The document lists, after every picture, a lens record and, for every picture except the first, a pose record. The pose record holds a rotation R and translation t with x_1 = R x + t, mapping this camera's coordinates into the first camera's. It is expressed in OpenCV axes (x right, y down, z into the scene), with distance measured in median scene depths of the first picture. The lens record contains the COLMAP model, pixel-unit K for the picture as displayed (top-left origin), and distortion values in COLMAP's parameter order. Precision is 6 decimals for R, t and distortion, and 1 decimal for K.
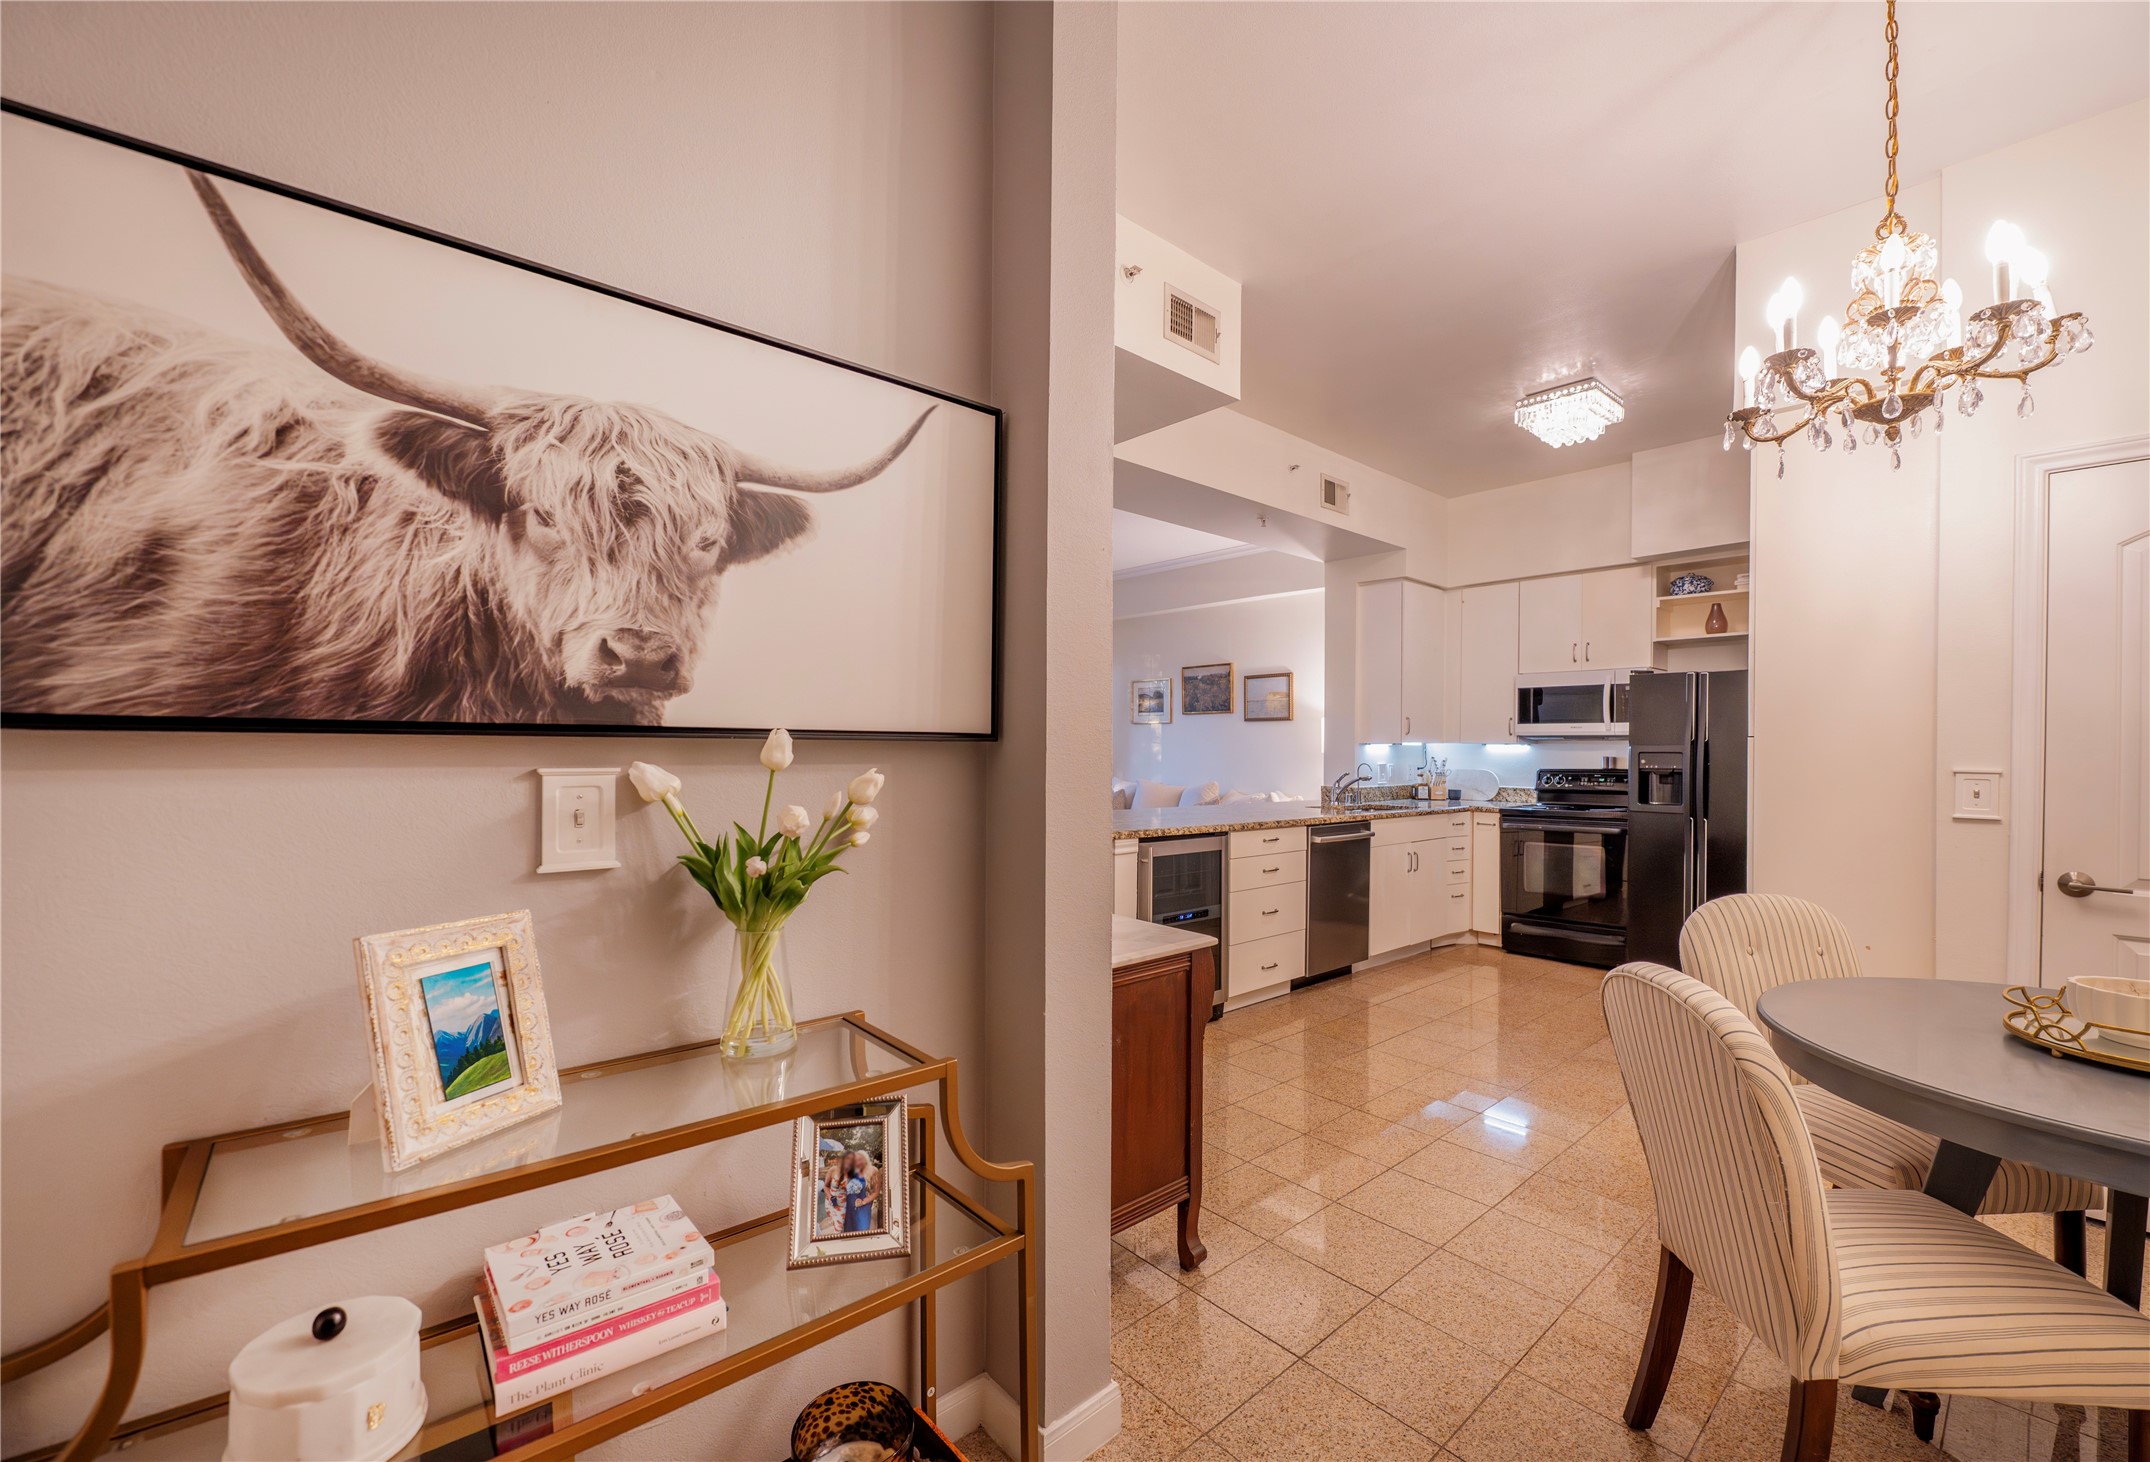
lens RADIAL K [[824.4, 0, 1163.8], [0, 824.4, 690.3], [0, 0, 1]] dist [0.019365, 0.000007]
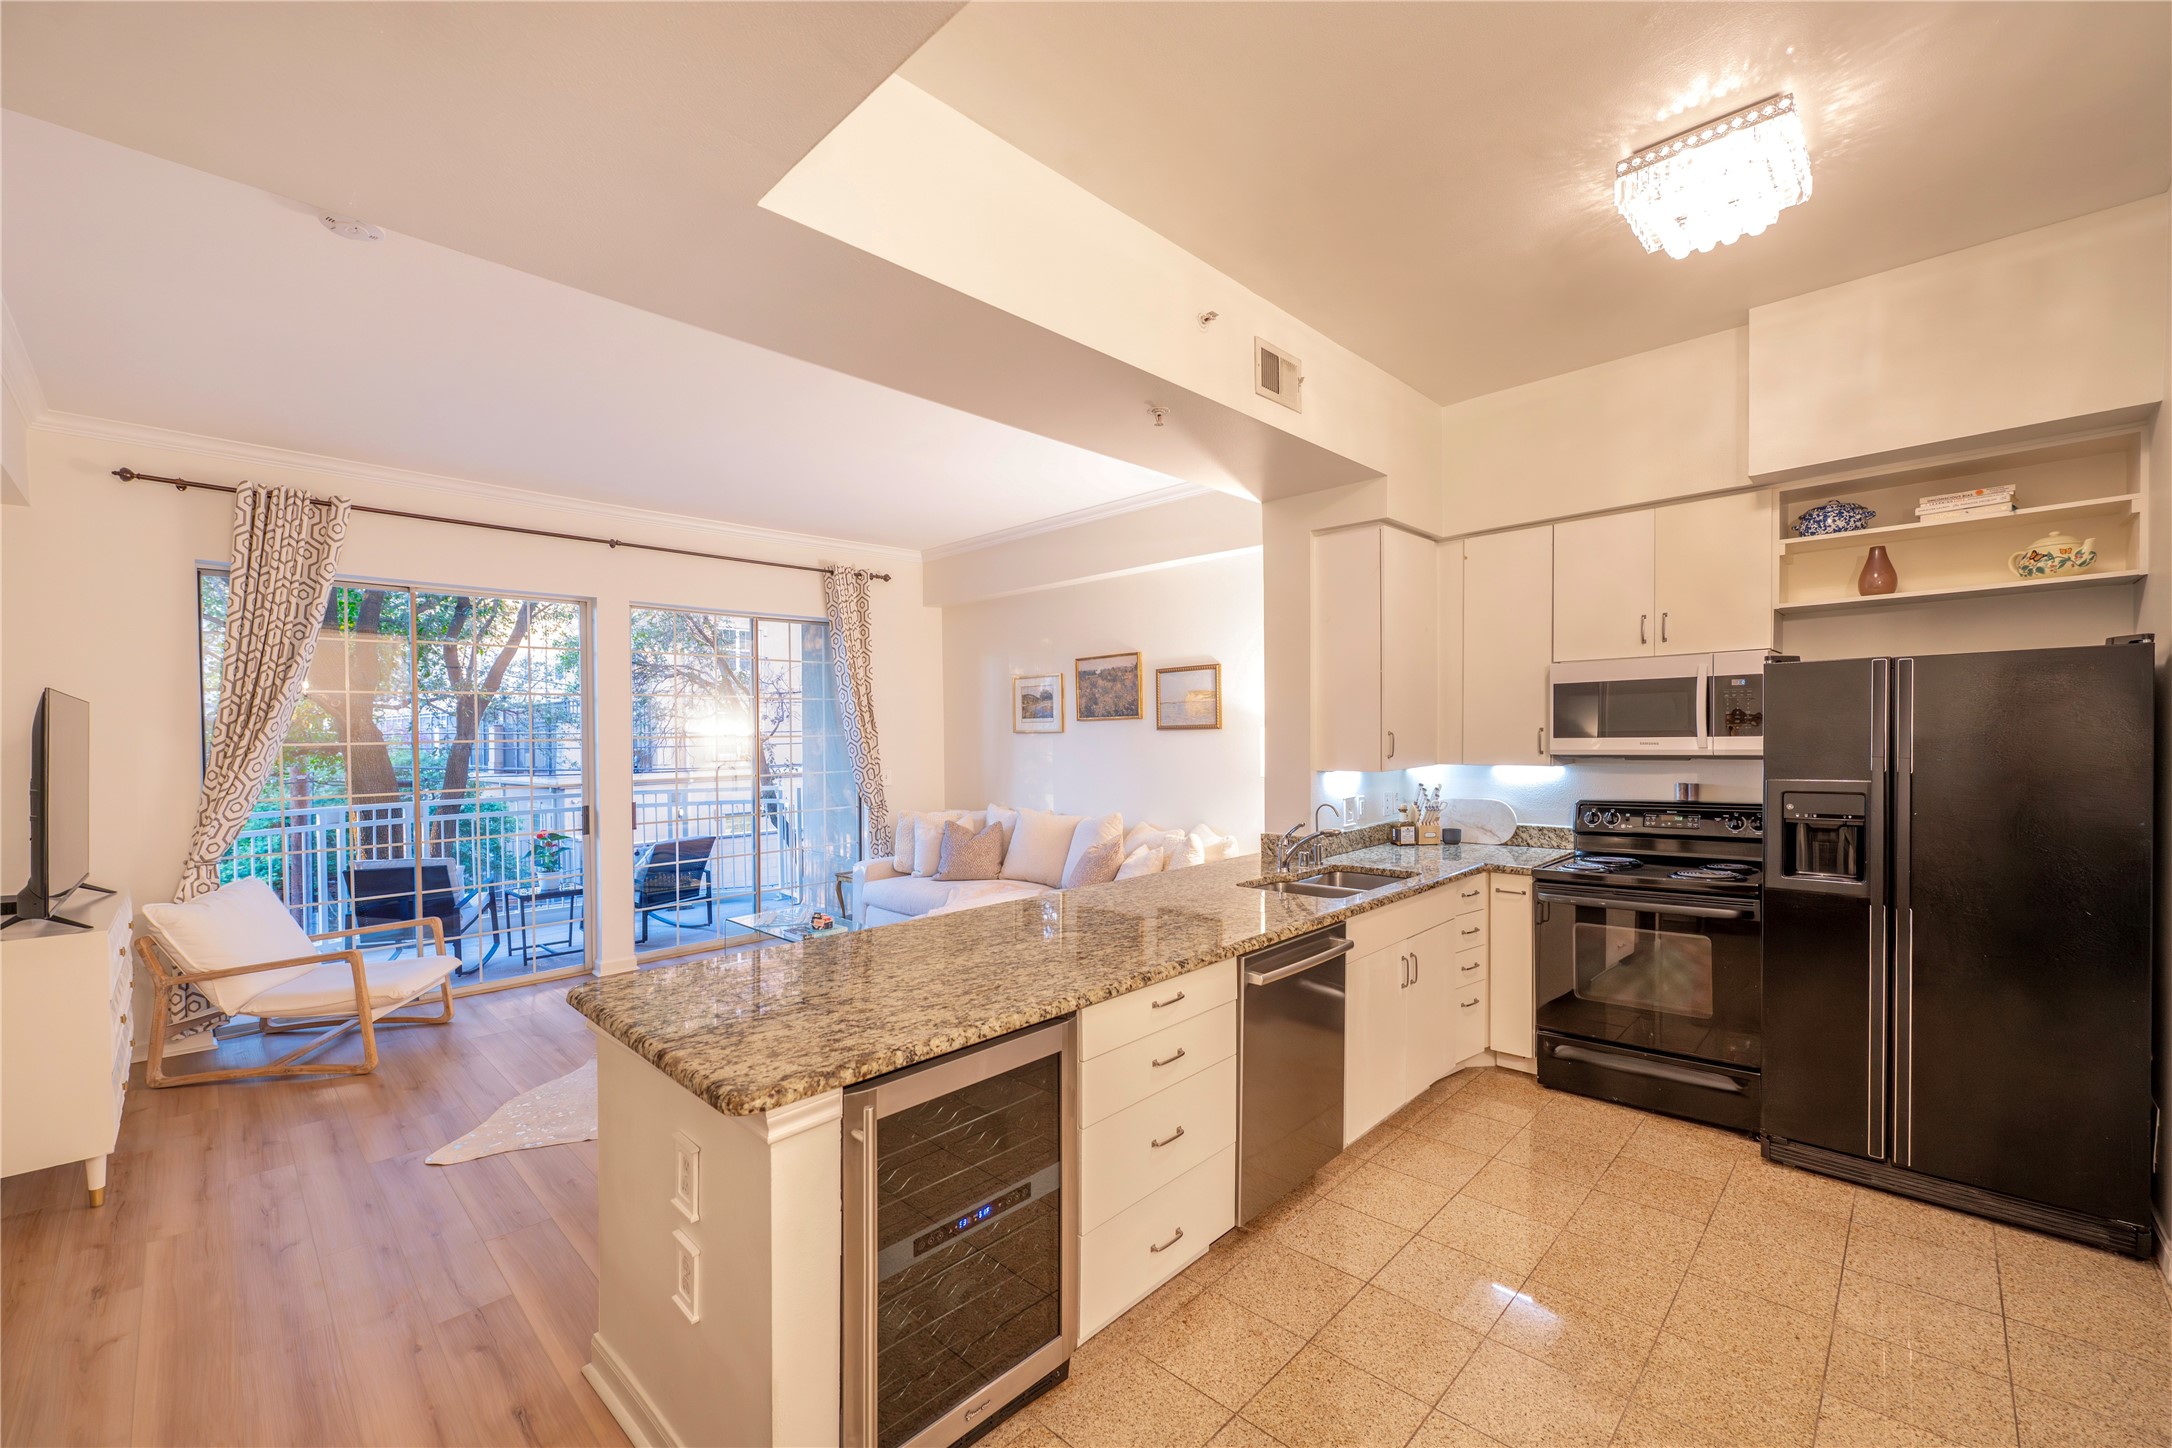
lens RADIAL K [[867.5, 0, 1086.0], [0, 867.5, 724.0], [0, 0, 1]] dist [-0.002236, -0.000010]
pose [[0.999729, -0.021491, -0.008939, 0.058181], [0.021947, 0.998270, 0.054544, -0.017593], [0.007751, -0.054725, 0.998471, 0.308538]]
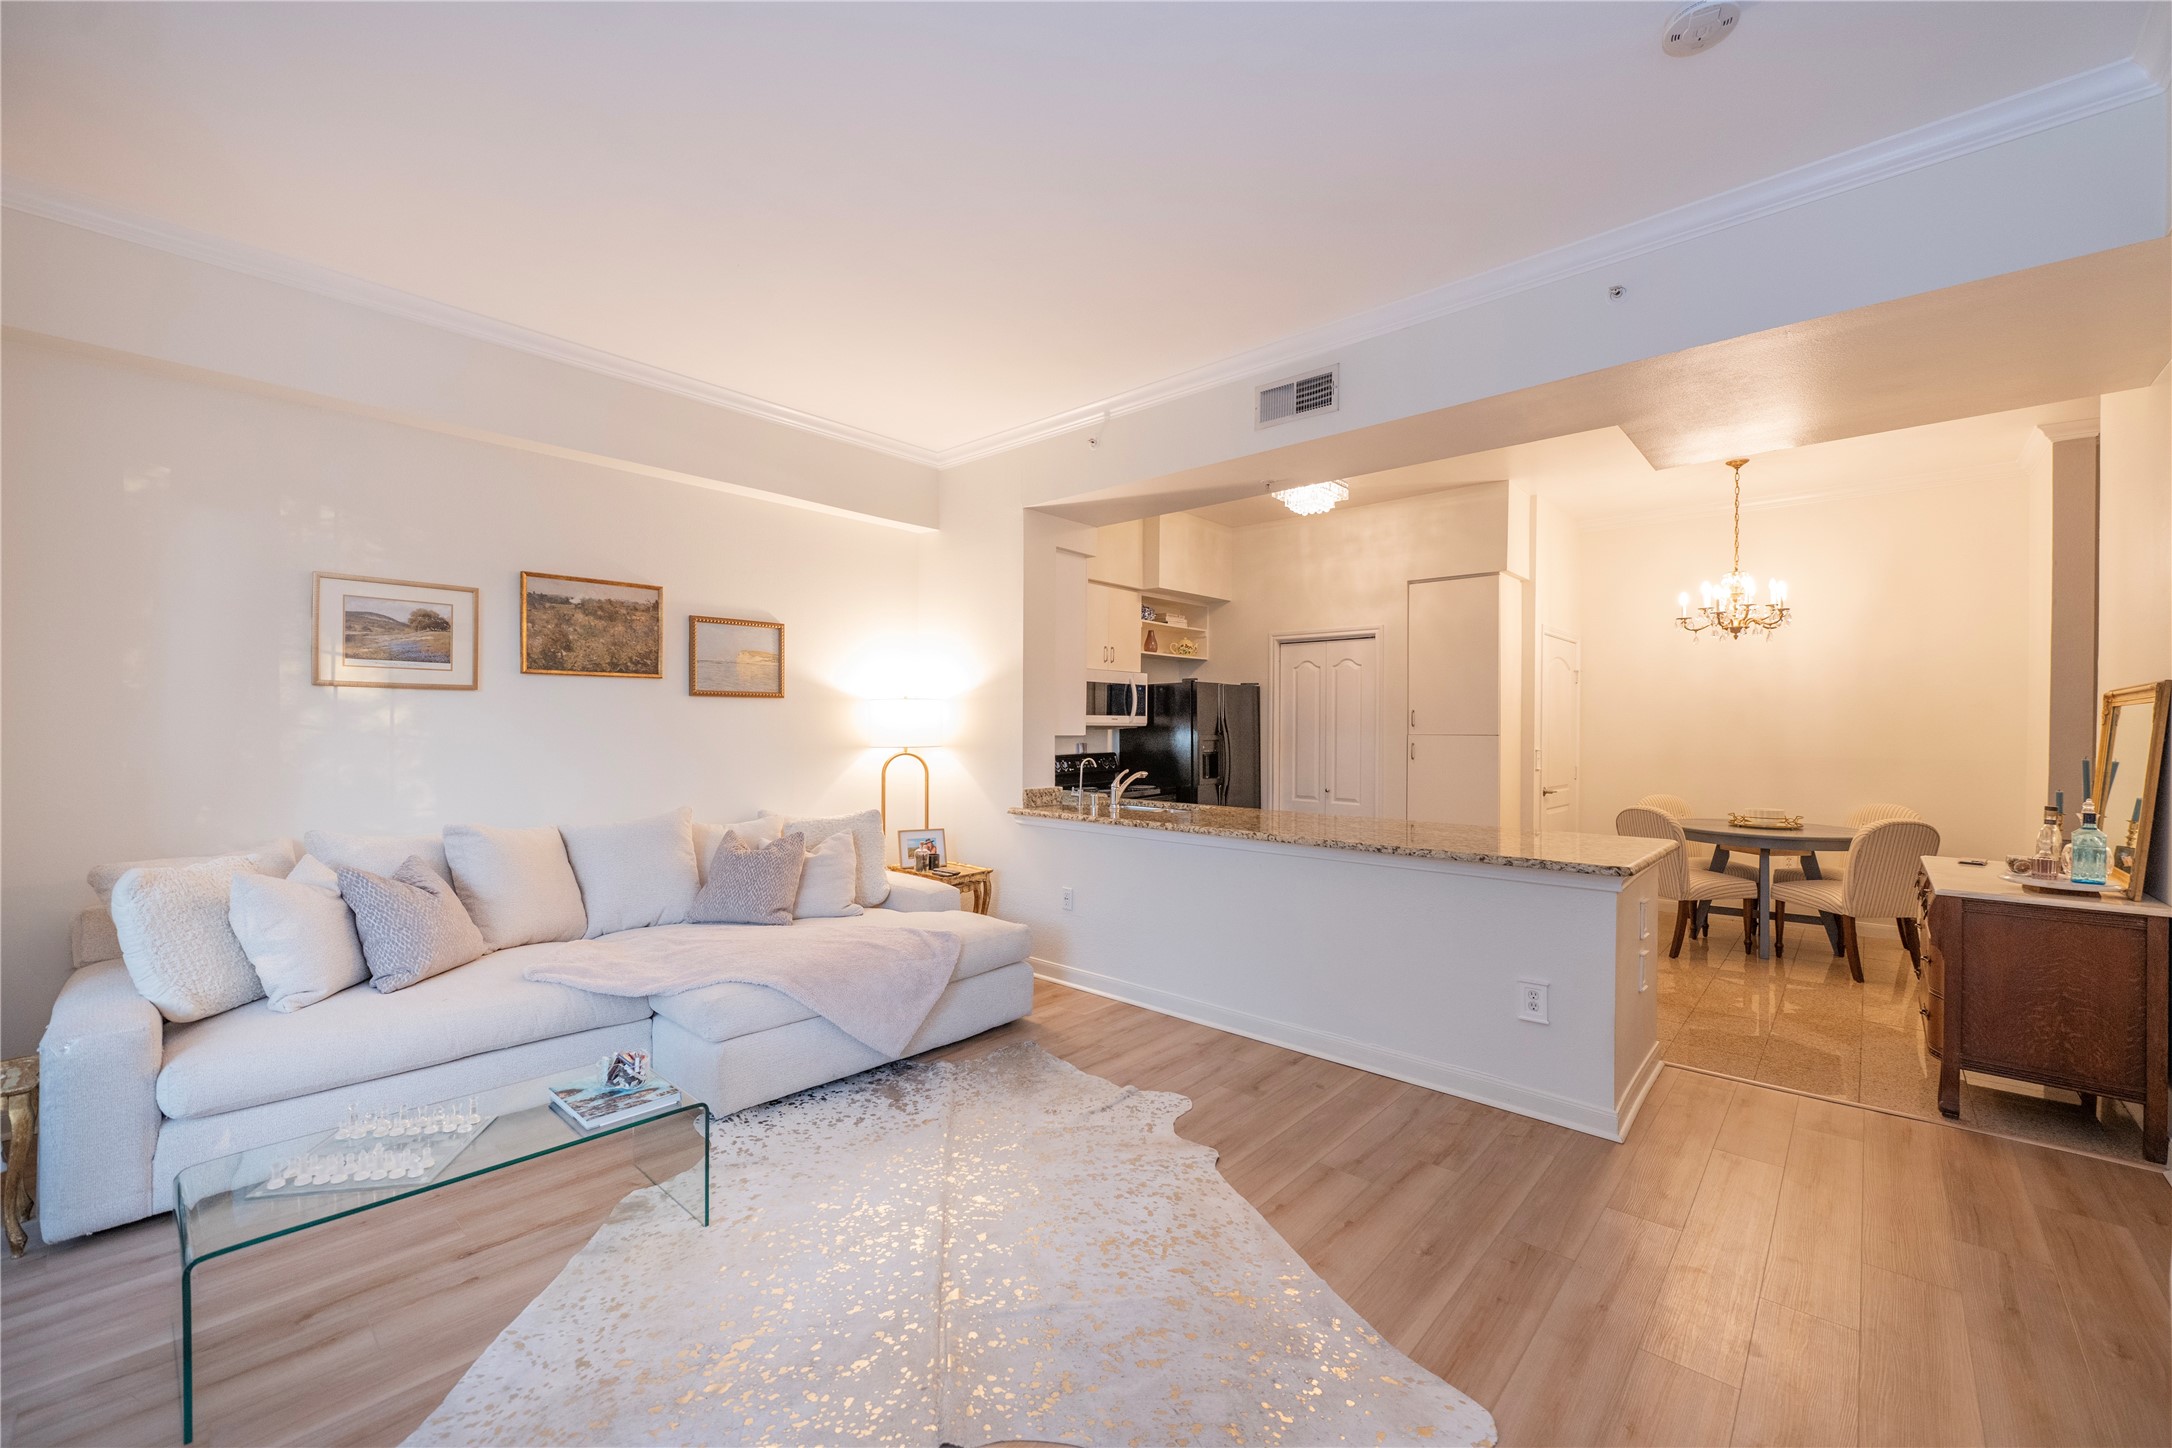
lens RADIAL K [[867.5, 0, 1086.0], [0, 867.5, 724.0], [0, 0, 1]] dist [-0.002236, -0.000010]
pose [[-0.023981, 0.000447, 0.999712, -0.729583], [-0.068211, 0.997669, -0.002082, 0.057531], [-0.997383, -0.068242, -0.023894, 1.066981]]
